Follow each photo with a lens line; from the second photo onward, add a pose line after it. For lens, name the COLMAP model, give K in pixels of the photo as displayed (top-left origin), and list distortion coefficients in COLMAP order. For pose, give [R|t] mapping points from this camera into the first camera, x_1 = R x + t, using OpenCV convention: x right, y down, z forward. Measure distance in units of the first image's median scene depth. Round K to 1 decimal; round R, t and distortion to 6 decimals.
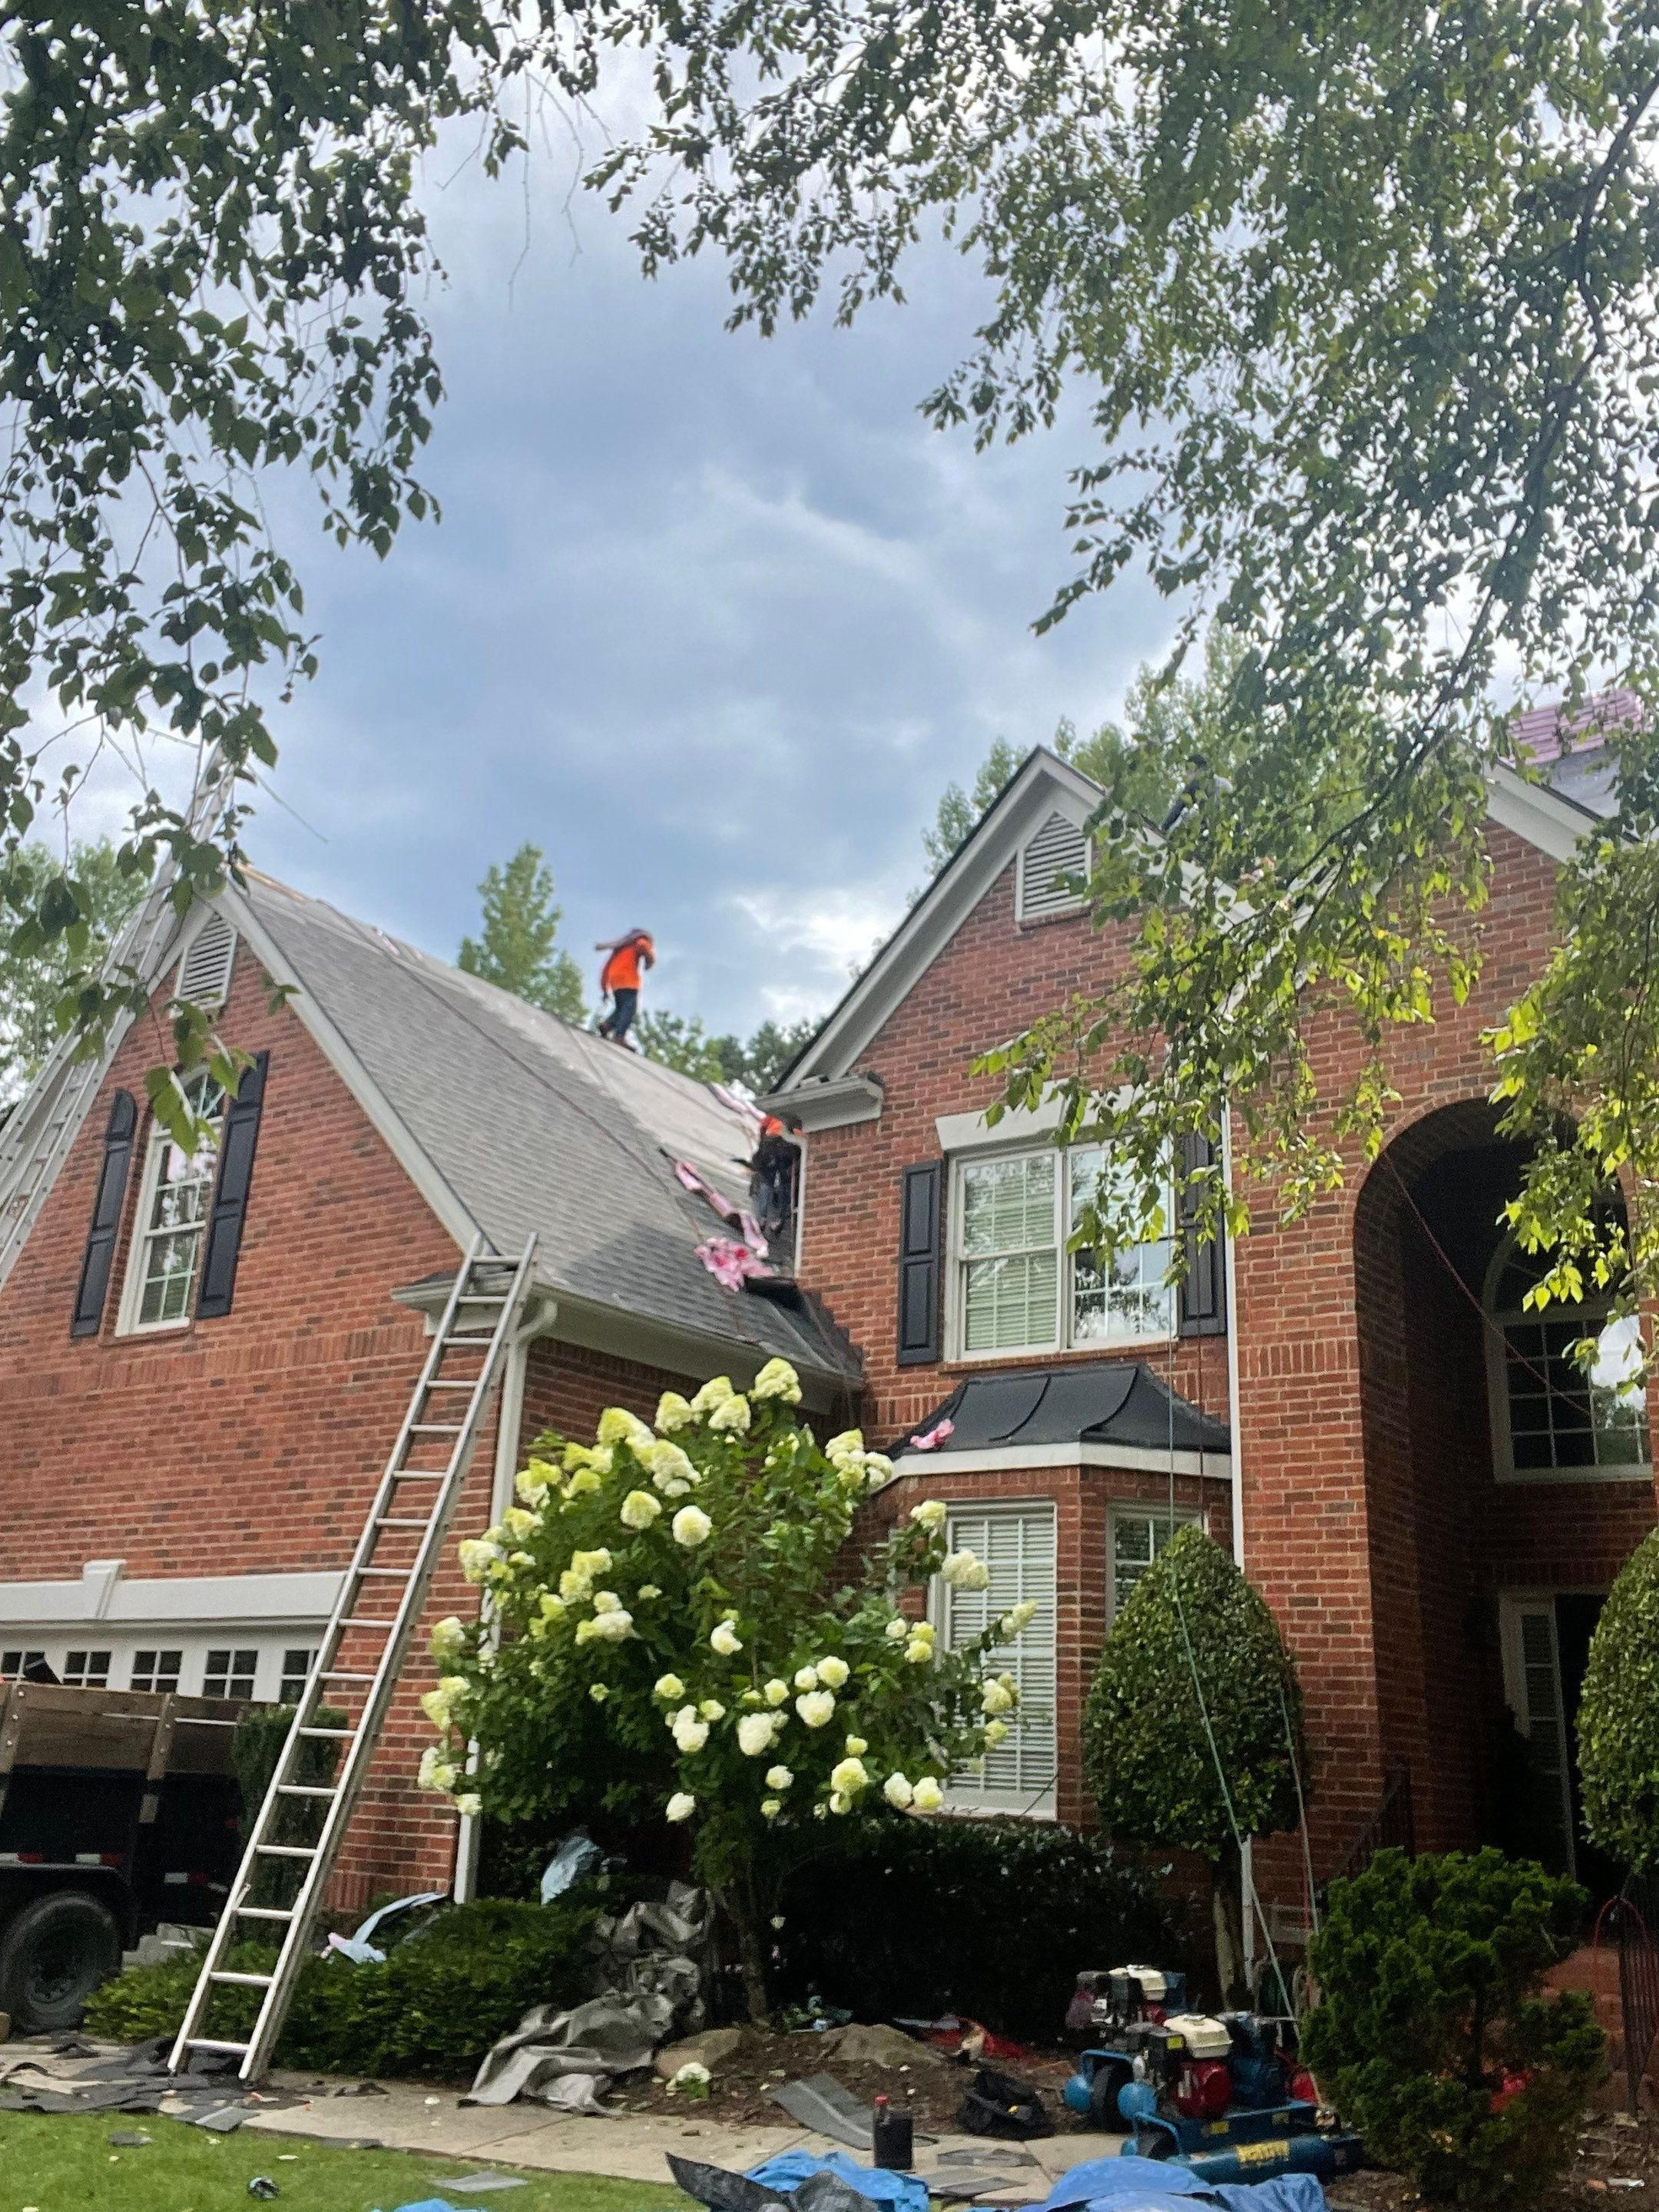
lens RADIAL K [[1951.5, 0, 822.5], [0, 1951.5, 1103.8], [0, 0, 1]] dist [0.074546, -0.084376]
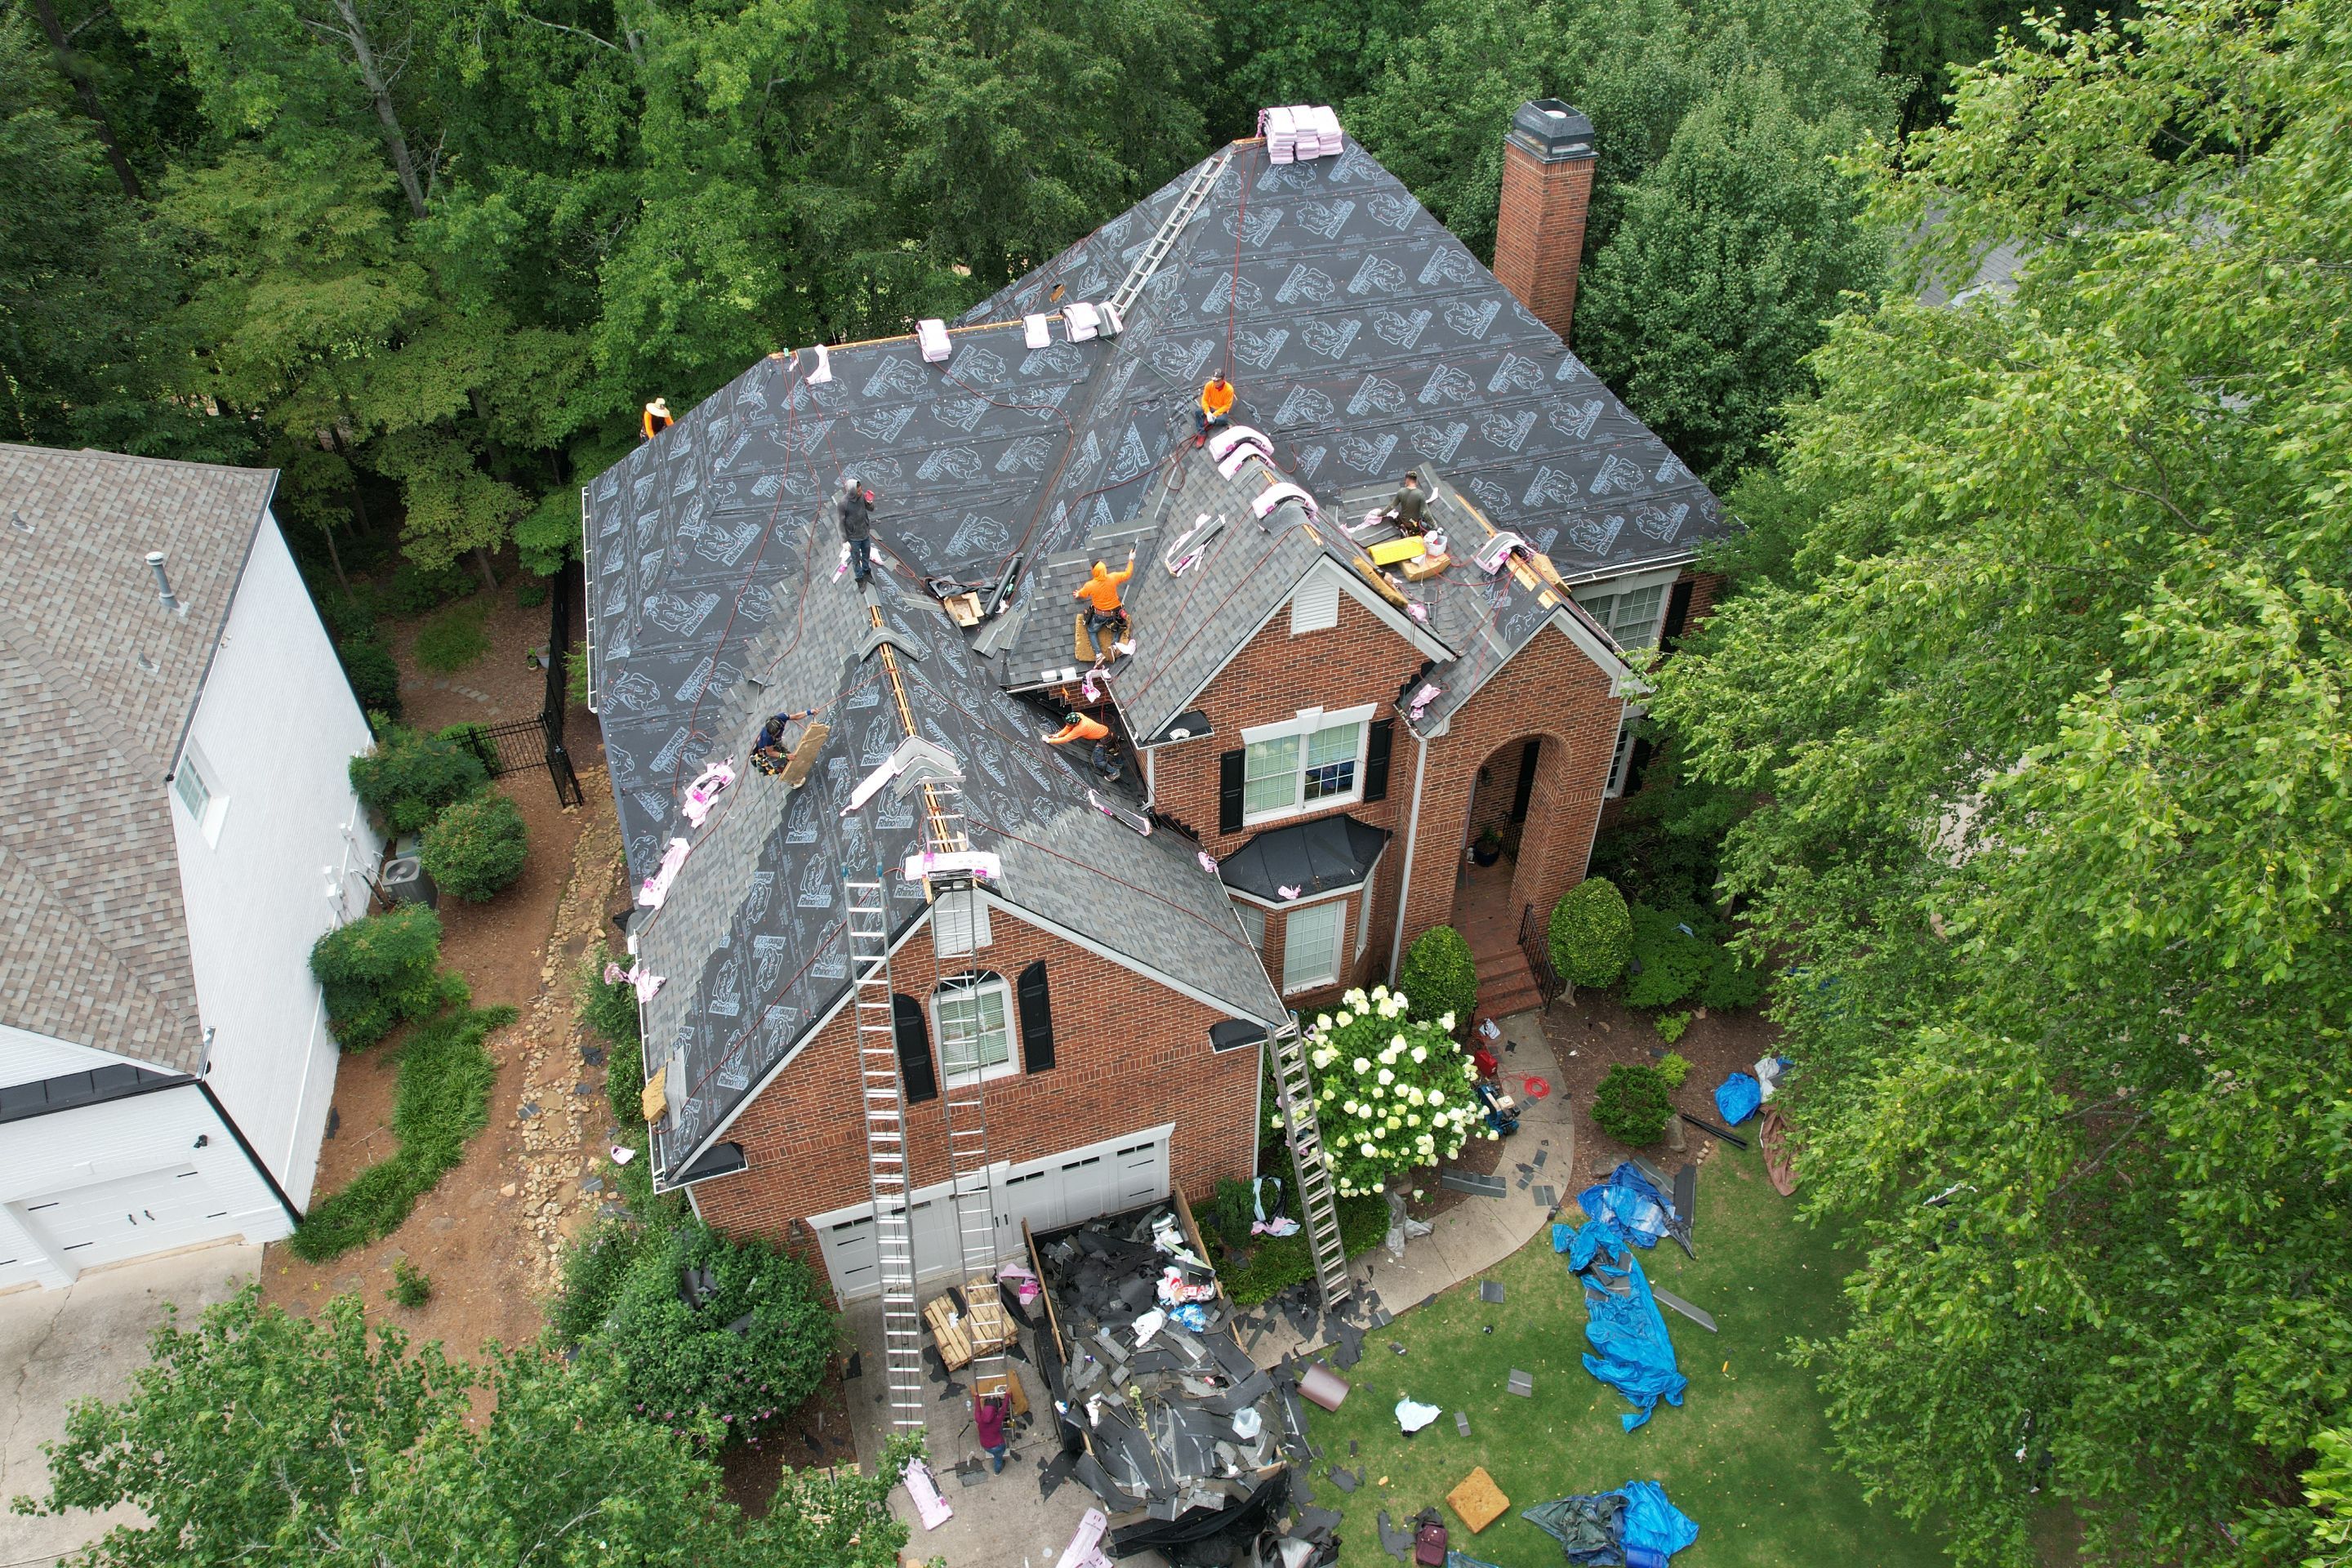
lens RADIAL K [[1506.3, 0, 1195.7], [0, 1506.3, 799.6], [0, 0, 1]] dist [-0.068226, 0.053684]
pose [[0.584334, -0.568385, 0.579217, -0.868681], [-0.246571, 0.555652, 0.794011, -1.128061], [-0.773147, -0.606786, 0.184539, 0.787658]]
